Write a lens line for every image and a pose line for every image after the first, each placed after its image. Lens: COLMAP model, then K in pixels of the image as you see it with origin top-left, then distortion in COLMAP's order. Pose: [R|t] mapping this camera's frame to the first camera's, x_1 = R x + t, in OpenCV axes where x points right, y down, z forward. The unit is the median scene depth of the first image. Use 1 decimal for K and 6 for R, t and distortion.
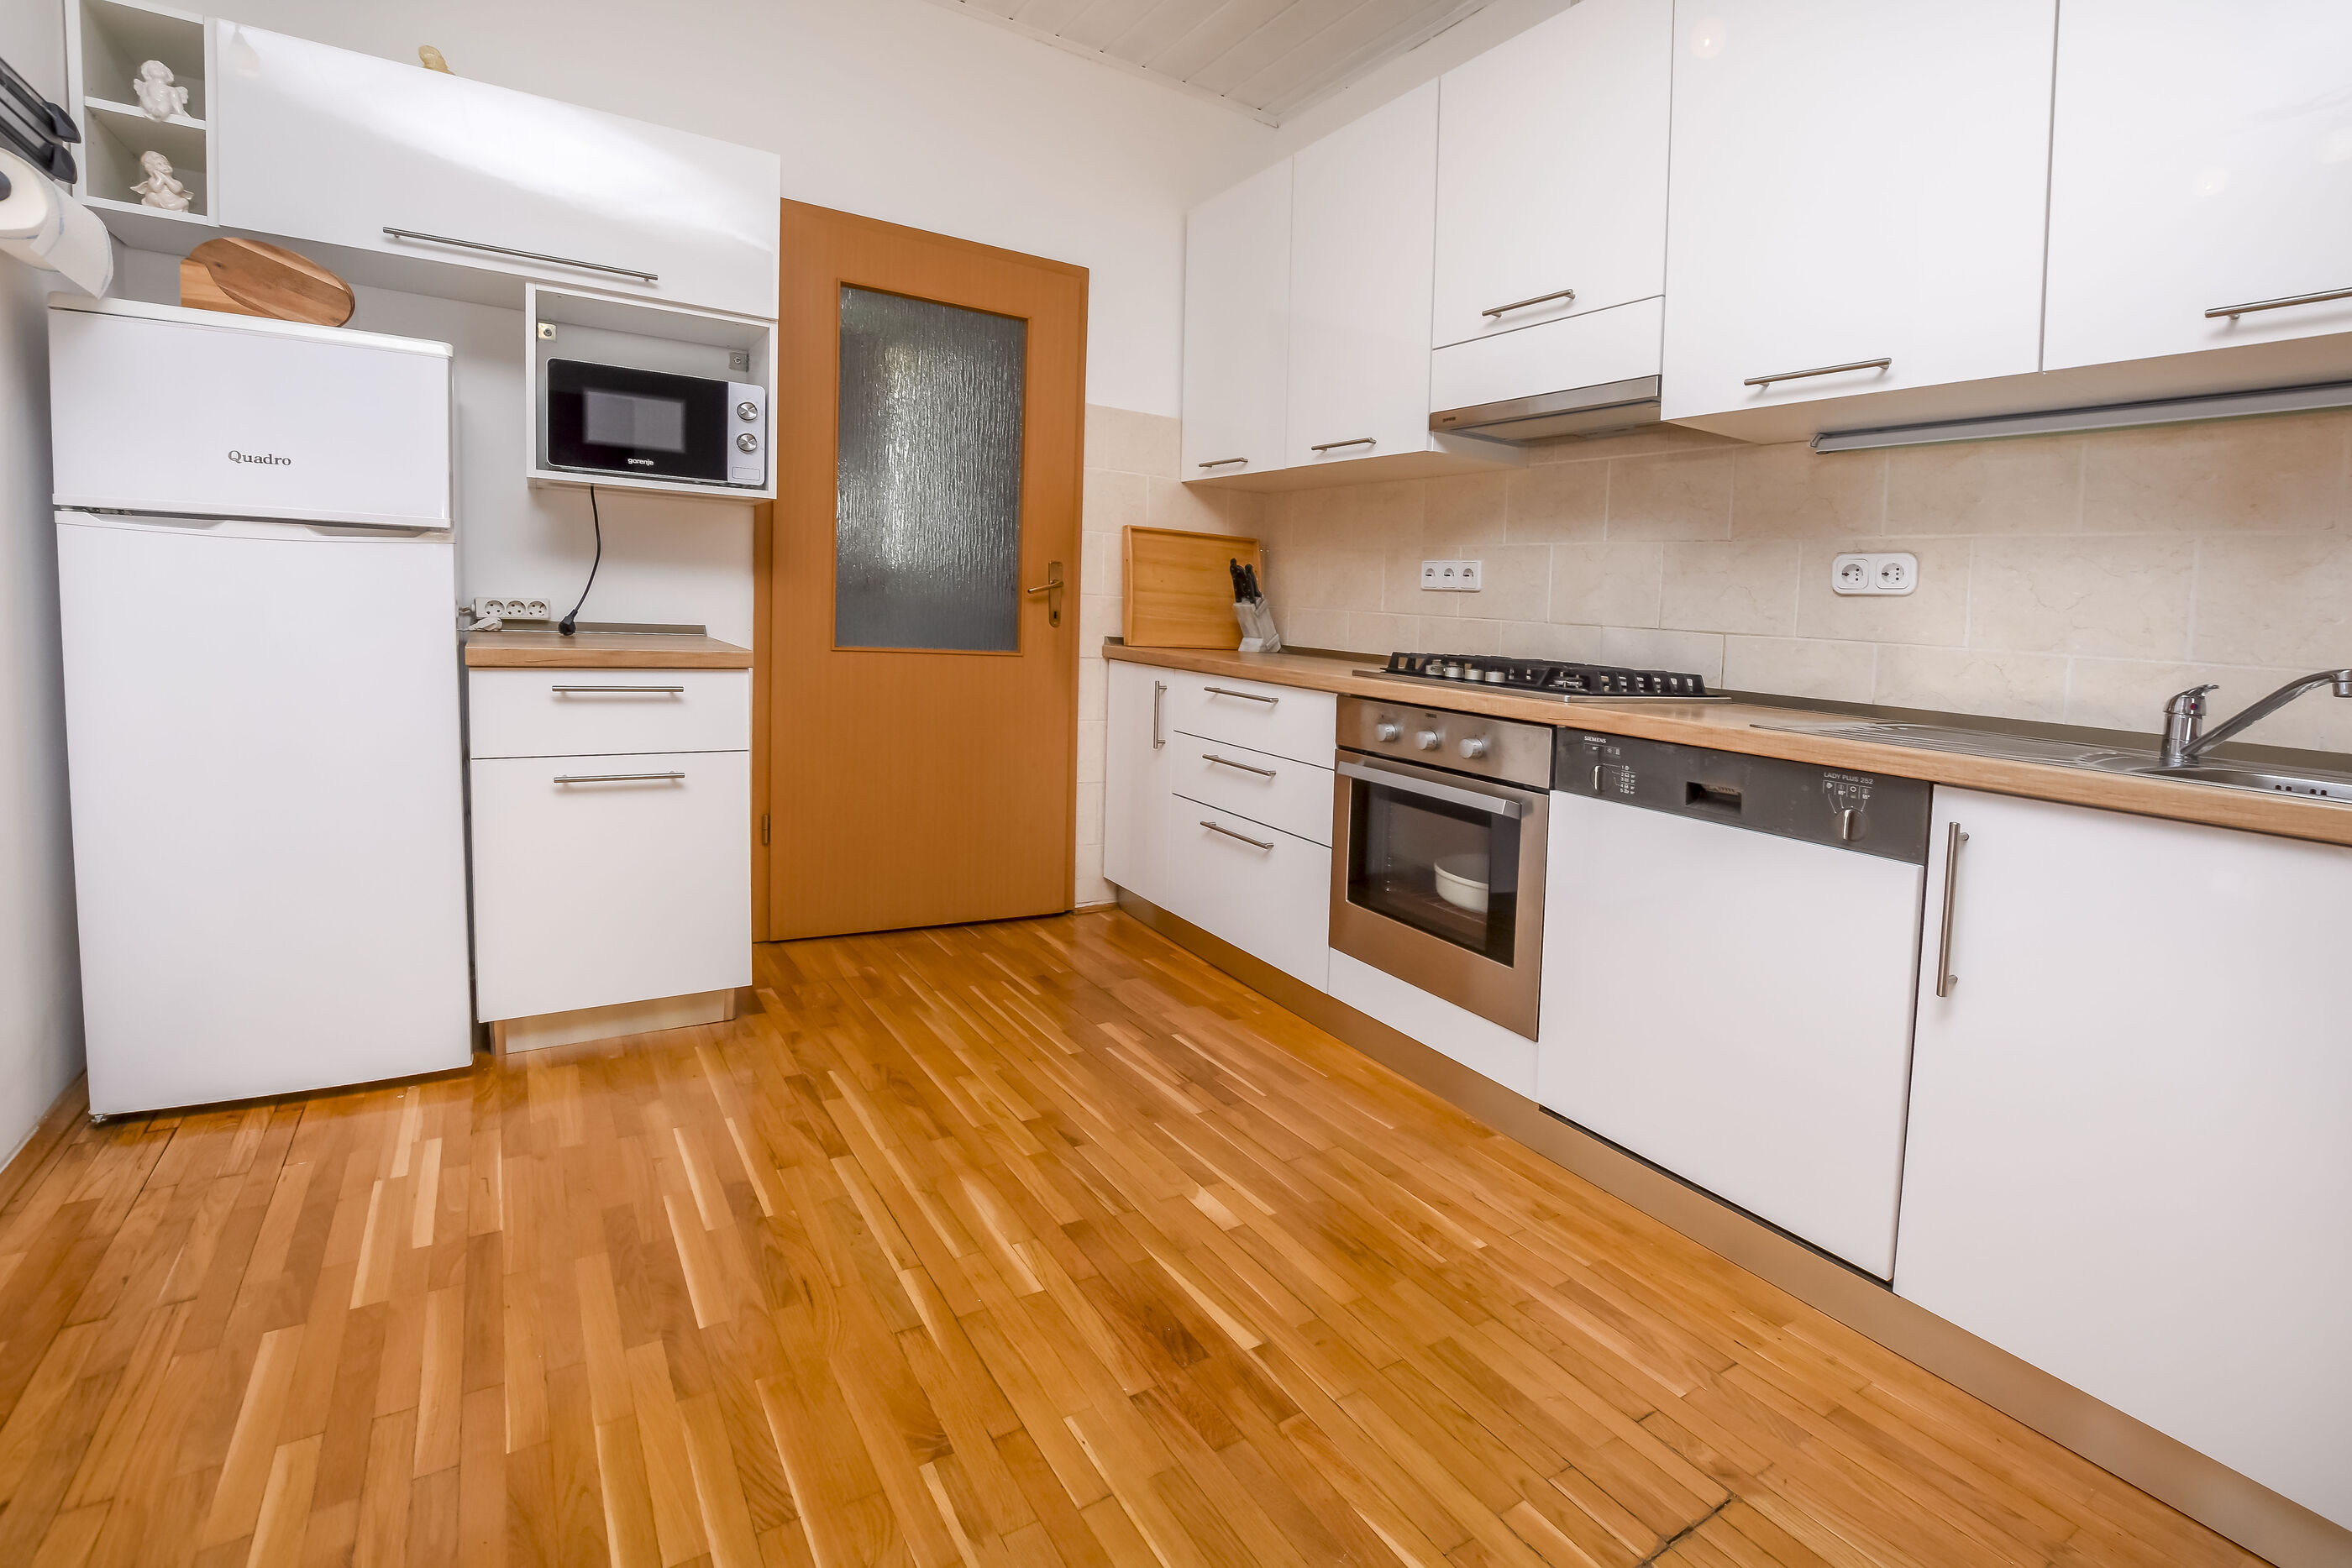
lens RADIAL K [[1034.0, 0, 1177.3], [0, 1034.0, 769.4], [0, 0, 1]] dist [-0.028663, 0.002649]
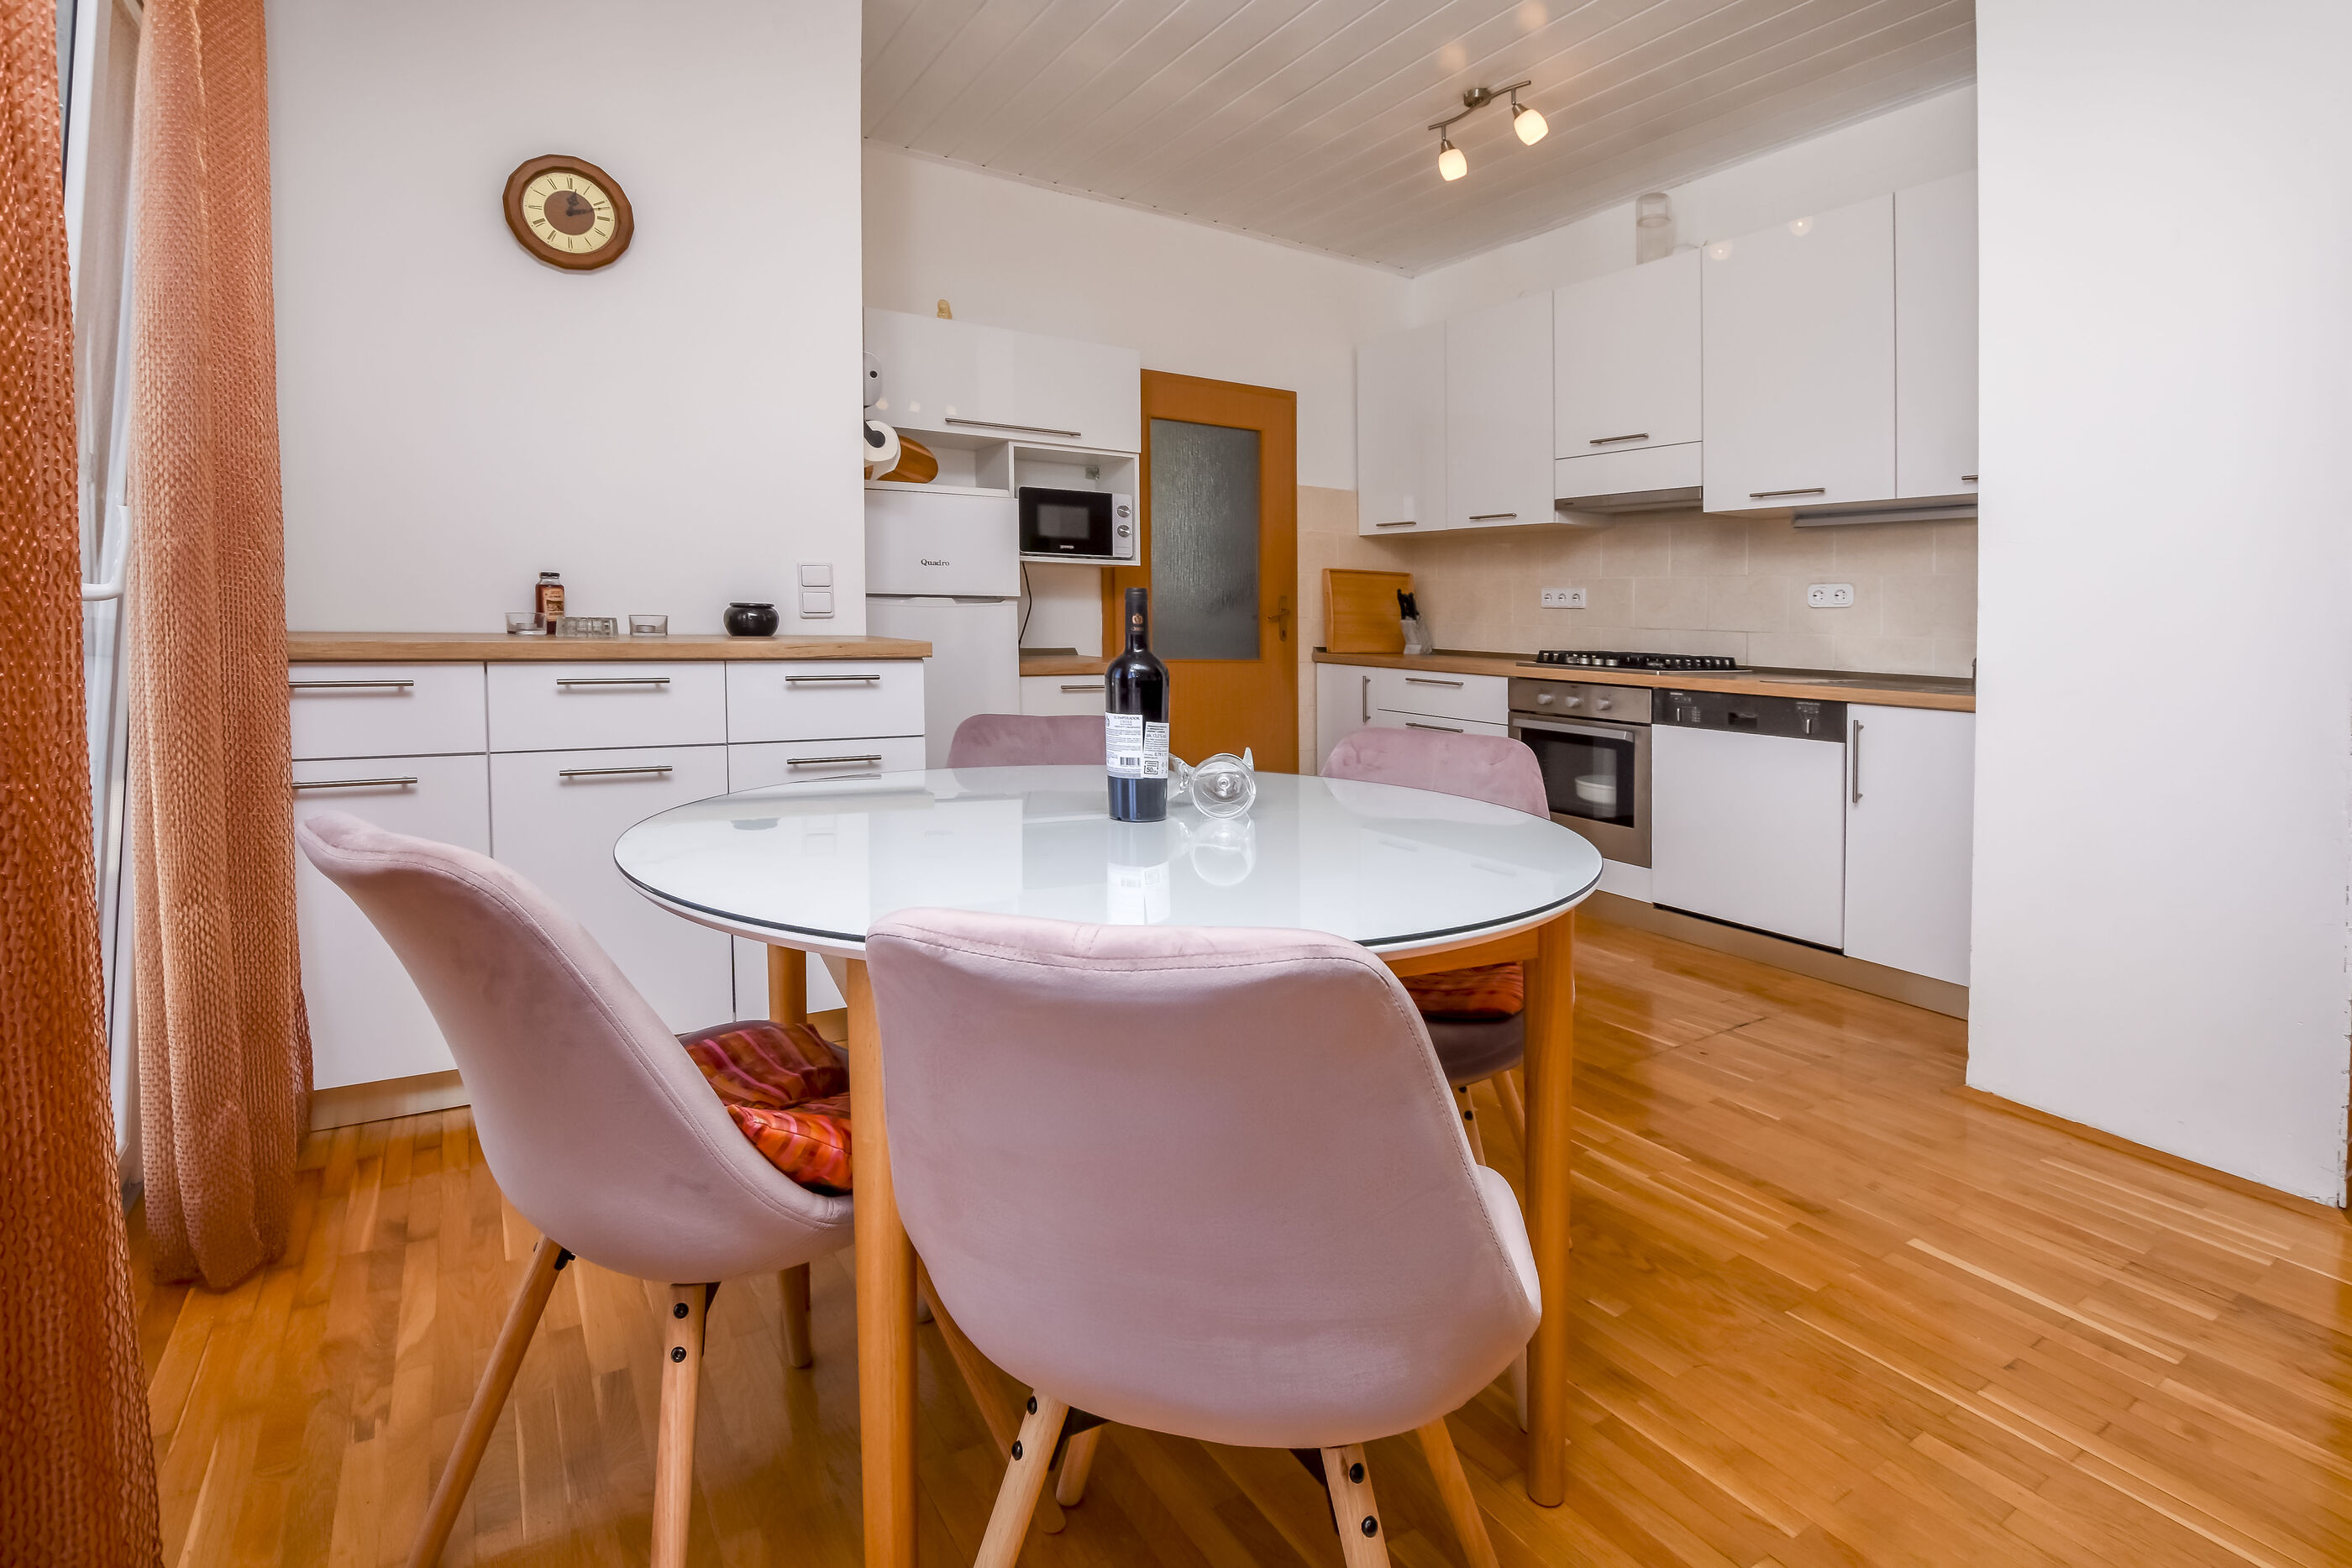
lens RADIAL K [[1101.5, 0, 1176.6], [0, 1101.5, 751.3], [0, 0, 1]] dist [-0.028610, 0.000012]
pose [[0.999431, -0.033540, -0.003429, -0.368403], [0.033415, 0.998940, -0.031647, 0.080740], [0.004487, 0.031515, 0.999493, -0.726050]]
